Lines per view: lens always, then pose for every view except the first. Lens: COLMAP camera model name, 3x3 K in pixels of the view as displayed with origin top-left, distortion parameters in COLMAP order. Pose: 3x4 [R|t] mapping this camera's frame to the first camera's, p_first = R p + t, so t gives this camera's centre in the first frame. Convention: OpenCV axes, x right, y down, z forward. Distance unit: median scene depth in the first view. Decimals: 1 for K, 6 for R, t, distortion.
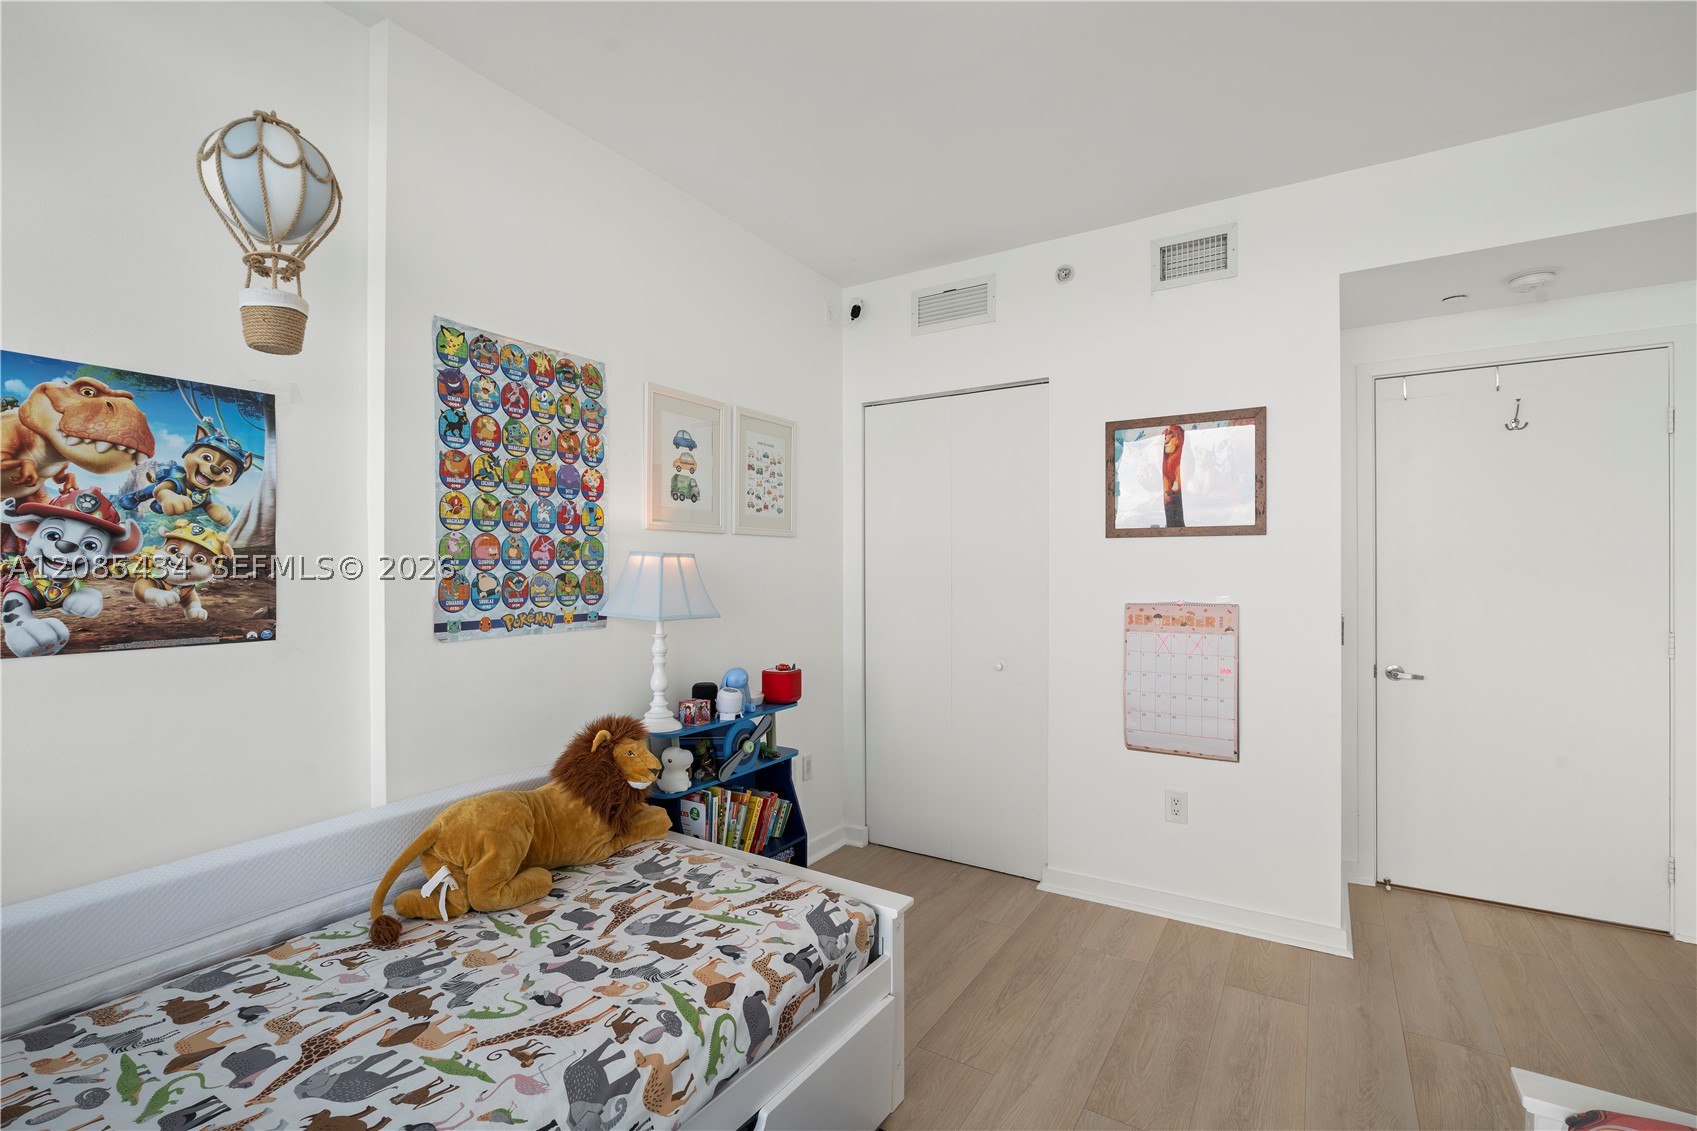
lens RADIAL K [[753.2, 0, 850.6], [0, 753.2, 567.3], [0, 0, 1]] dist [-0.001887, 0.000195]
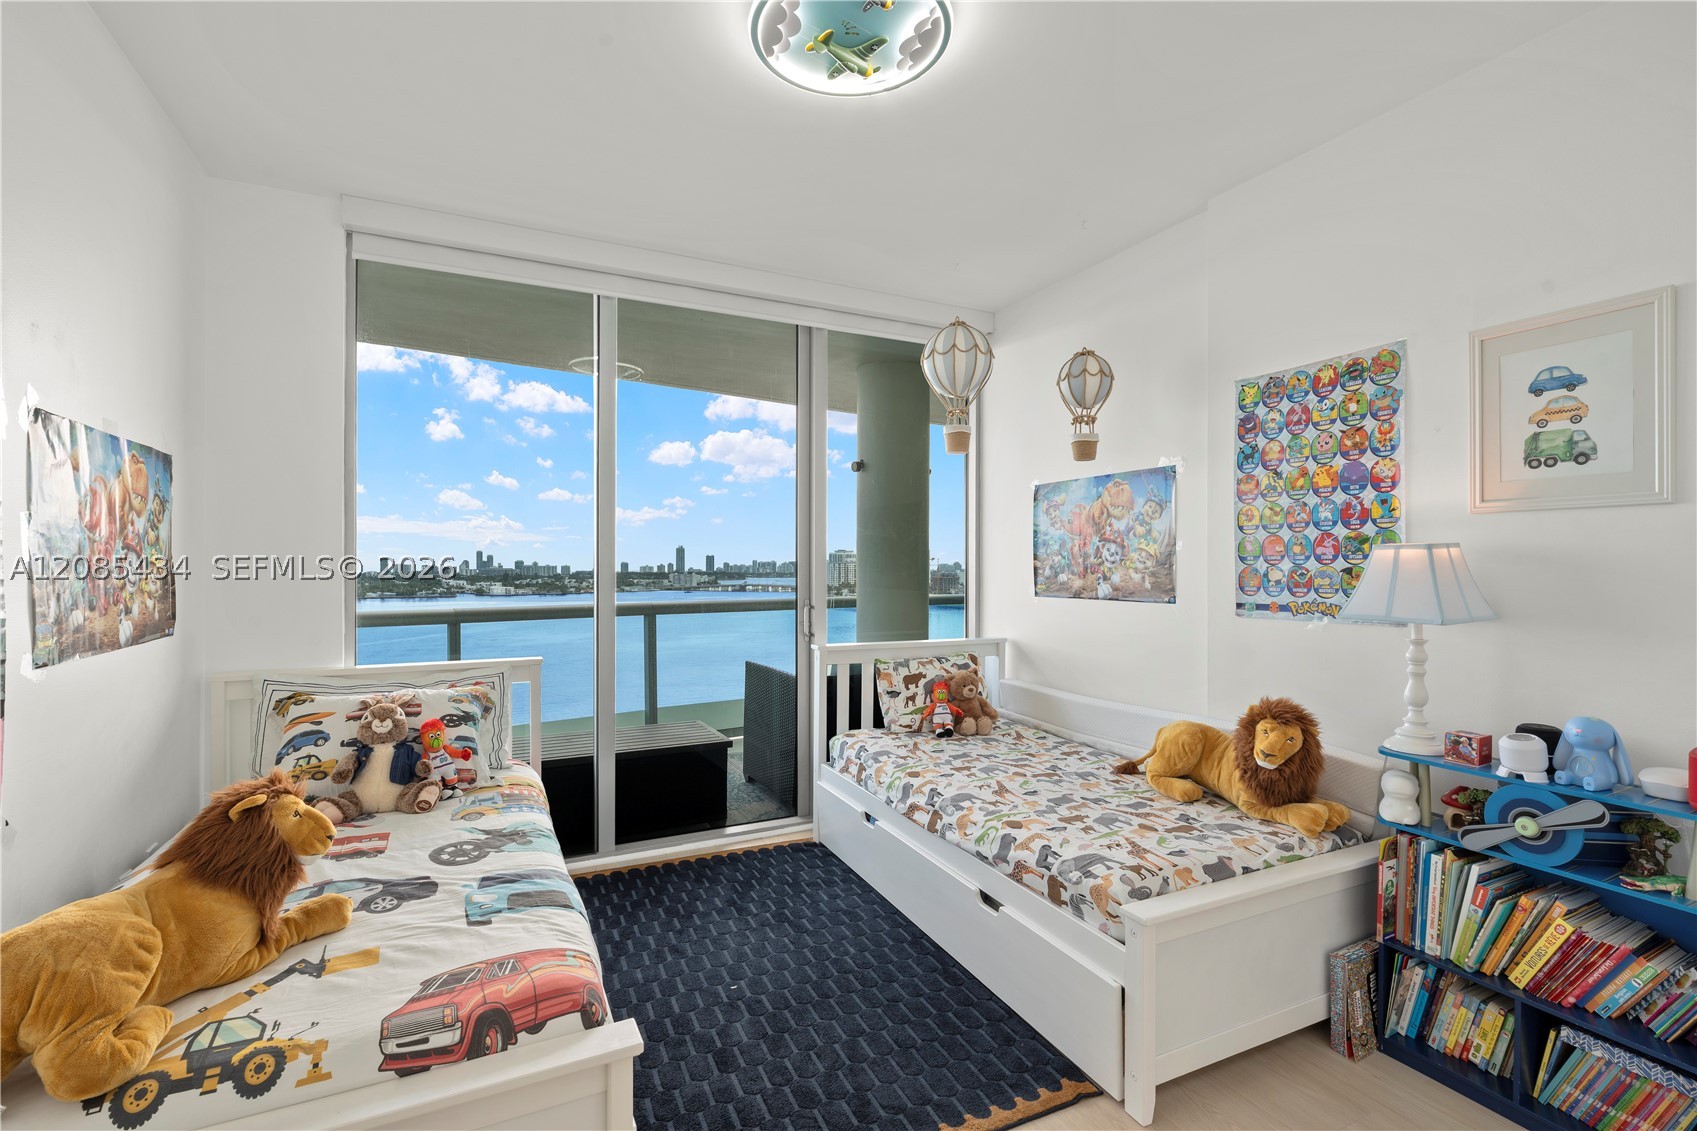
lens RADIAL K [[753.2, 0, 850.6], [0, 753.2, 567.3], [0, 0, 1]] dist [-0.001887, 0.000195]
pose [[-0.514878, 0.001630, -0.857262, 0.945667], [0.000427, 0.999999, 0.001645, 0.006604], [0.857263, 0.000481, -0.514878, 1.040801]]
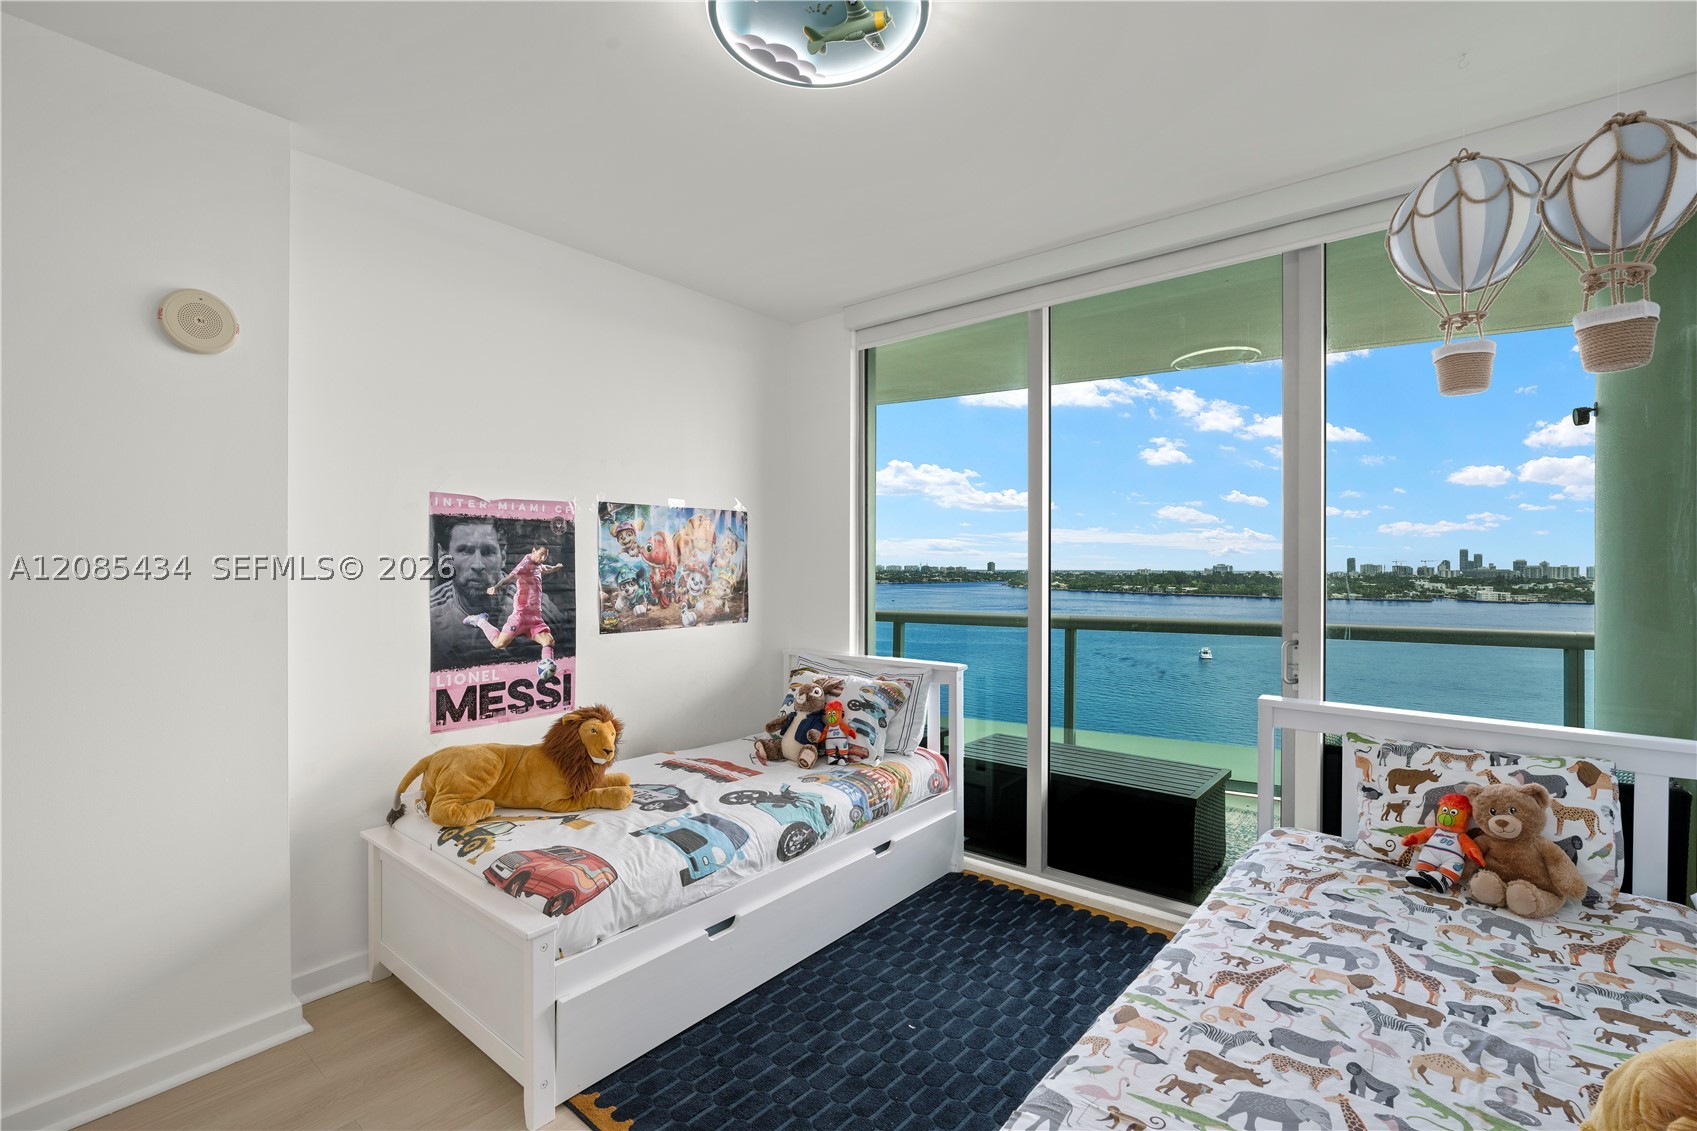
lens RADIAL K [[753.2, 0, 850.6], [0, 753.2, 567.3], [0, 0, 1]] dist [-0.001887, 0.000195]
pose [[-0.993551, -0.000180, 0.113383, 0.051760], [-0.000142, 1.000000, 0.000344, -0.024900], [-0.113383, 0.000326, -0.993551, 1.390475]]
